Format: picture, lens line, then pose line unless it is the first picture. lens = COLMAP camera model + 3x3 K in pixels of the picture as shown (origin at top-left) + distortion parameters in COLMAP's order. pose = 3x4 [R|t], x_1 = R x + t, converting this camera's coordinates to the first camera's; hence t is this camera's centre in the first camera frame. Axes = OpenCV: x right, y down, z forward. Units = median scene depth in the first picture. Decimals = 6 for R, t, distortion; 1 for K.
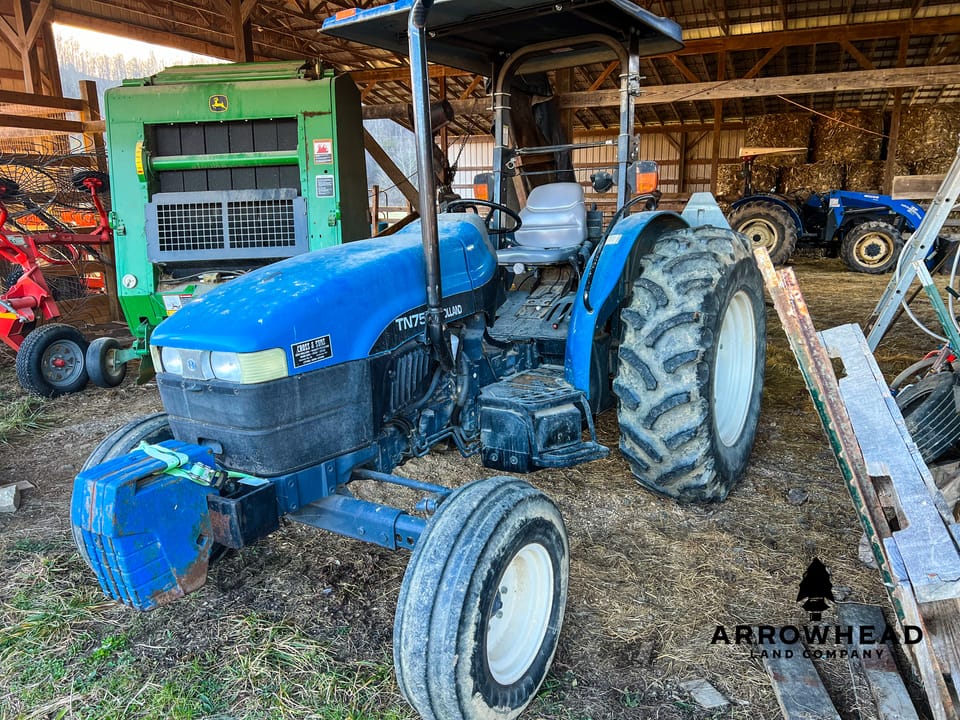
lens RADIAL K [[719.7, 0, 480.0], [0, 719.7, 360.0], [0, 0, 1]] dist [0.055630, -0.047436]
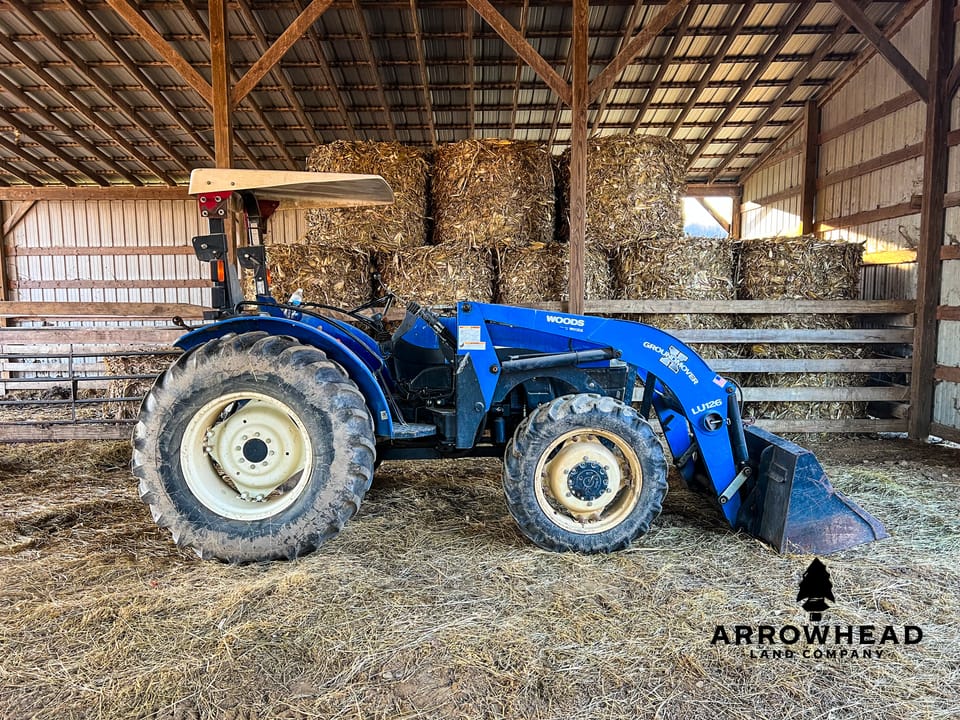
lens RADIAL K [[719.7, 0, 480.0], [0, 719.7, 360.0], [0, 0, 1]] dist [0.055630, -0.047436]
pose [[0.913377, -0.031120, 0.405924, 0.353548], [0.088633, 0.988358, -0.123664, -0.163495], [-0.397350, 0.148930, 0.905502, 0.695297]]
